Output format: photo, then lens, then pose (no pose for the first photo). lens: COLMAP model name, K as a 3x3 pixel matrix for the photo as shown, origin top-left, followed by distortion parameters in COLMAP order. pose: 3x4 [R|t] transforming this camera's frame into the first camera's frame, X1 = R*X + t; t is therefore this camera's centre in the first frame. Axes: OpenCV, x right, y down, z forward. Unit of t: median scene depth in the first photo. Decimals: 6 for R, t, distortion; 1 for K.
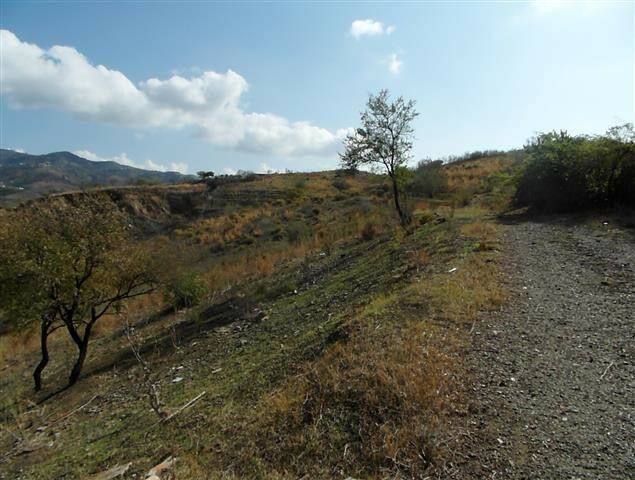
lens RADIAL K [[437.4, 0, 318.3], [0, 437.4, 239.7], [0, 0, 1]] dist [-0.007496, -0.007924]
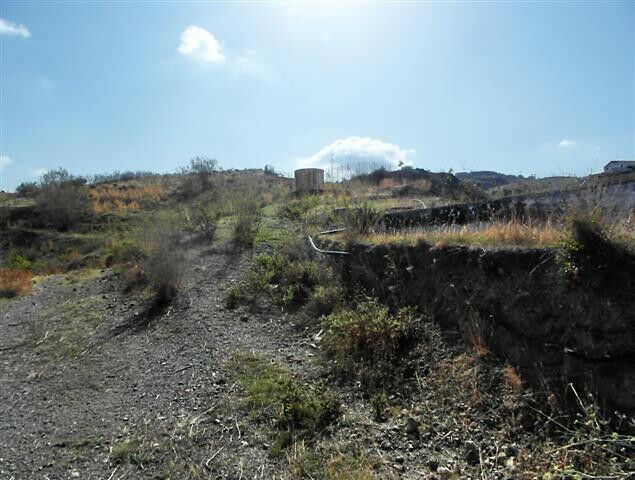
lens RADIAL K [[437.4, 0, 317.9], [0, 437.4, 238.2], [0, 0, 1]] dist [-0.007496, -0.007924]
pose [[0.725302, -0.015668, 0.688252, 0.068296], [0.055798, 0.997790, -0.036087, -0.032303], [-0.686165, 0.064577, 0.724574, 0.227782]]
